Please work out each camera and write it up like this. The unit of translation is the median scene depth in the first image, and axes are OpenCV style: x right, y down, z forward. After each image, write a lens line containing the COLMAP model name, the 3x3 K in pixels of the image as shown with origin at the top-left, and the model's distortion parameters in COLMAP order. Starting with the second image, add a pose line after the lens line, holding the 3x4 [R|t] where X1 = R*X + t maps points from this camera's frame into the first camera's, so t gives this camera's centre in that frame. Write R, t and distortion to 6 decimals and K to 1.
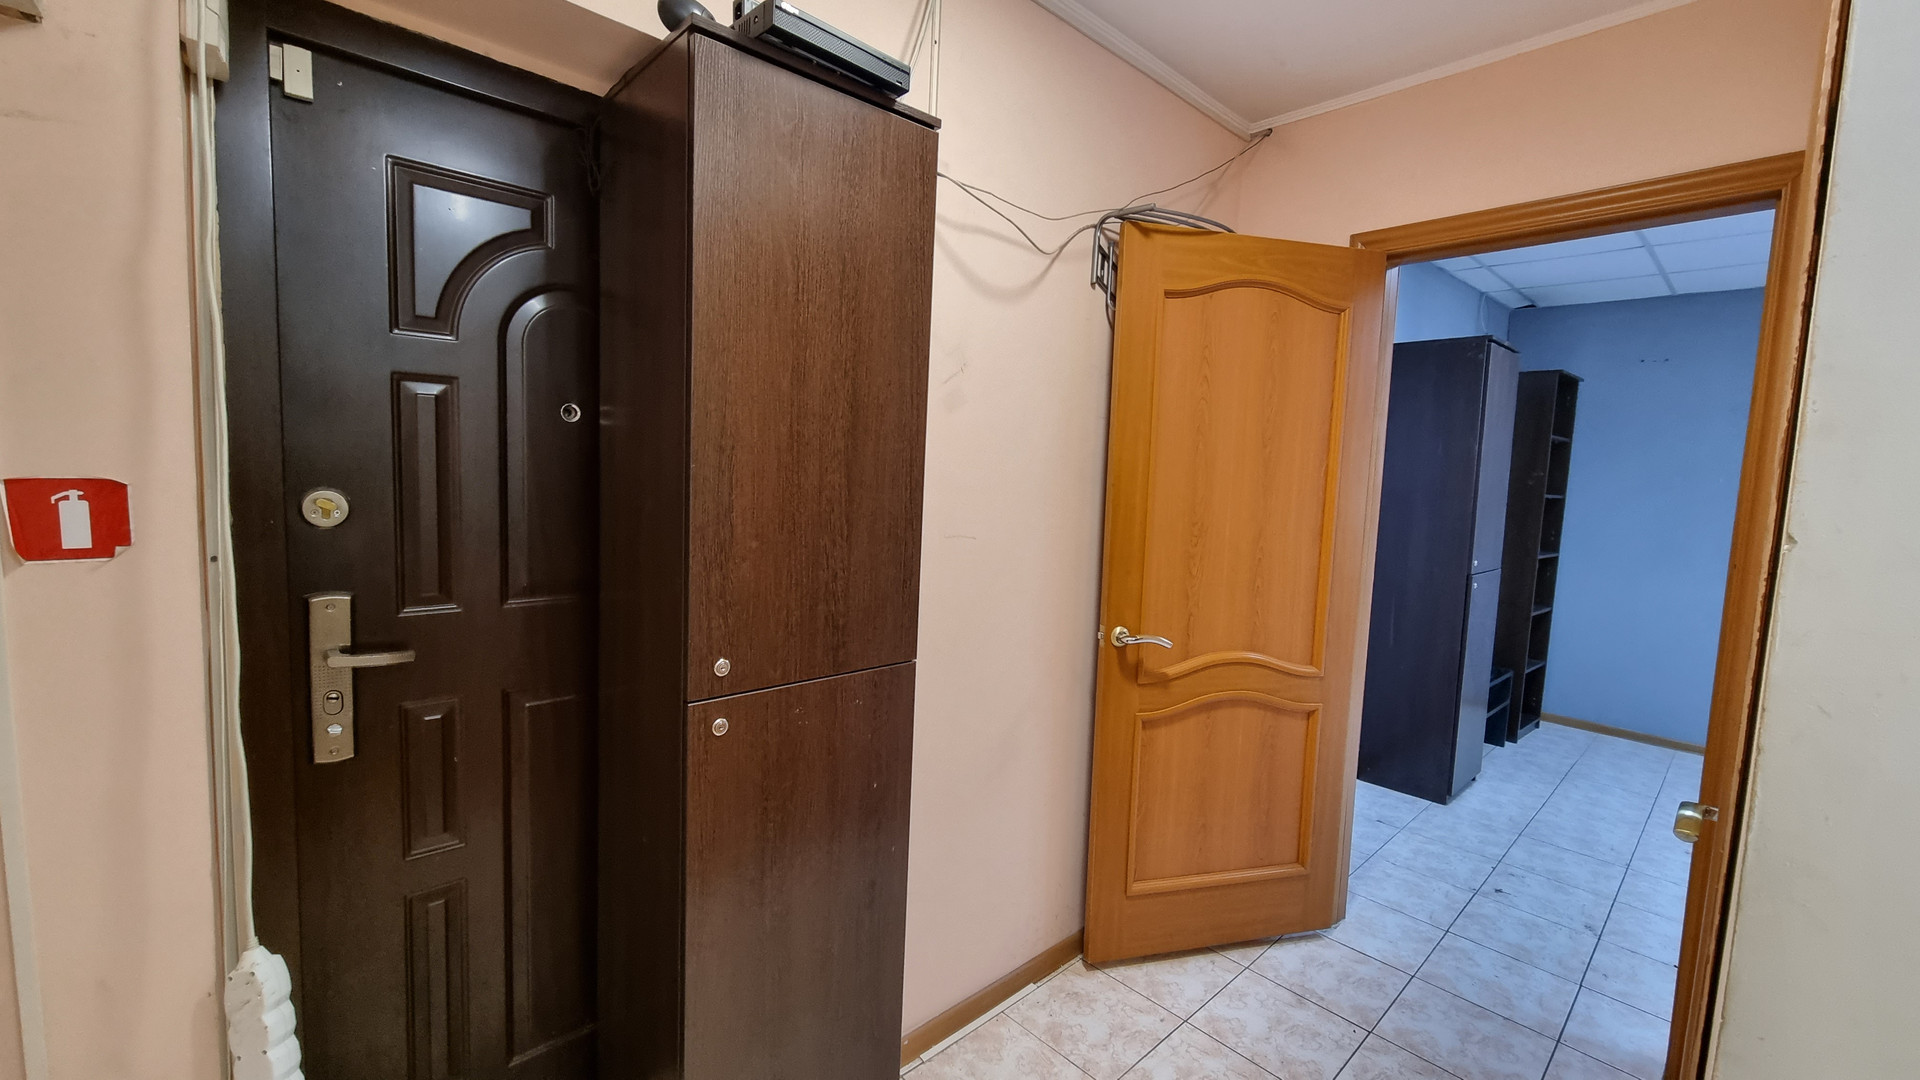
lens RADIAL K [[779.7, 0, 955.7], [0, 779.7, 534.2], [0, 0, 1]] dist [0.001690, -0.000308]
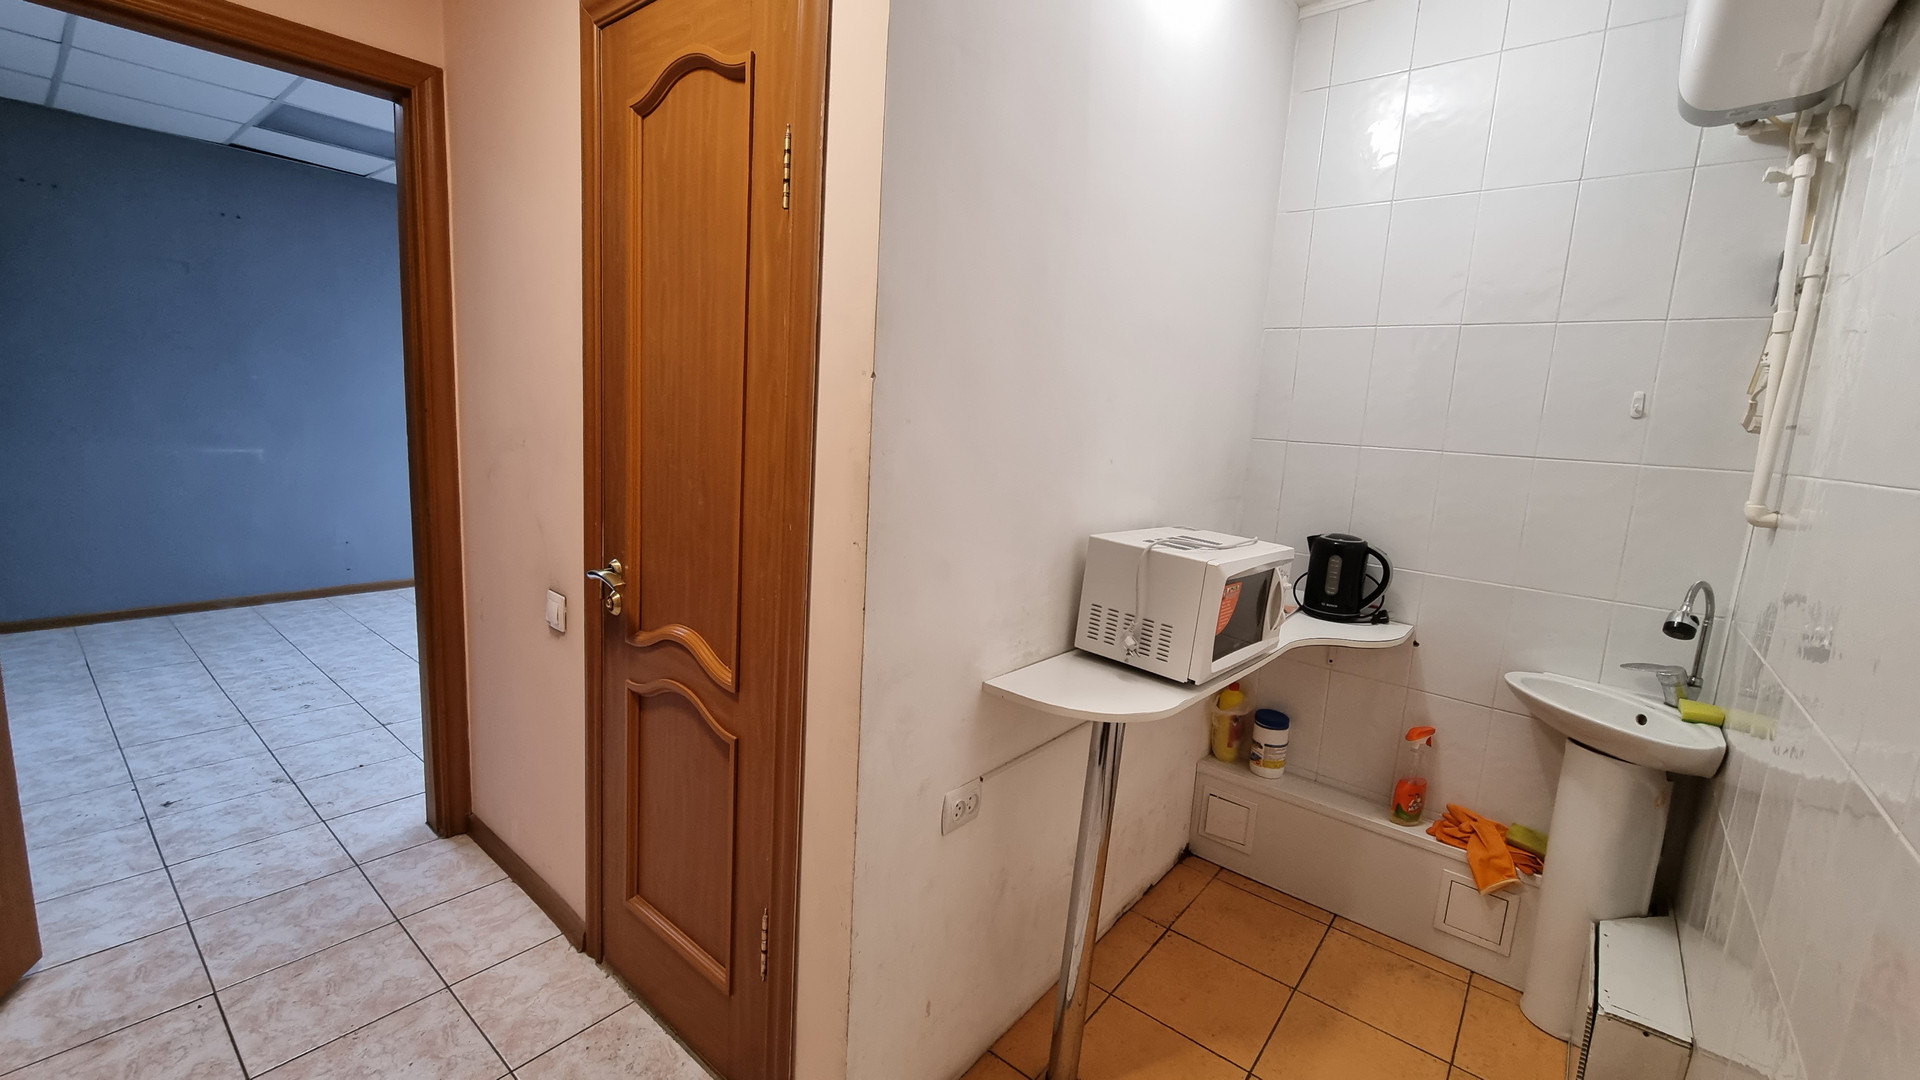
lens RADIAL K [[779.7, 0, 962.8], [0, 779.7, 531.0], [0, 0, 1]] dist [0.001690, -0.000308]
pose [[-0.135782, -0.192812, 0.971796, -0.246330], [0.022815, 0.980011, 0.197629, 0.003486], [-0.990476, 0.049006, -0.128669, 0.238796]]
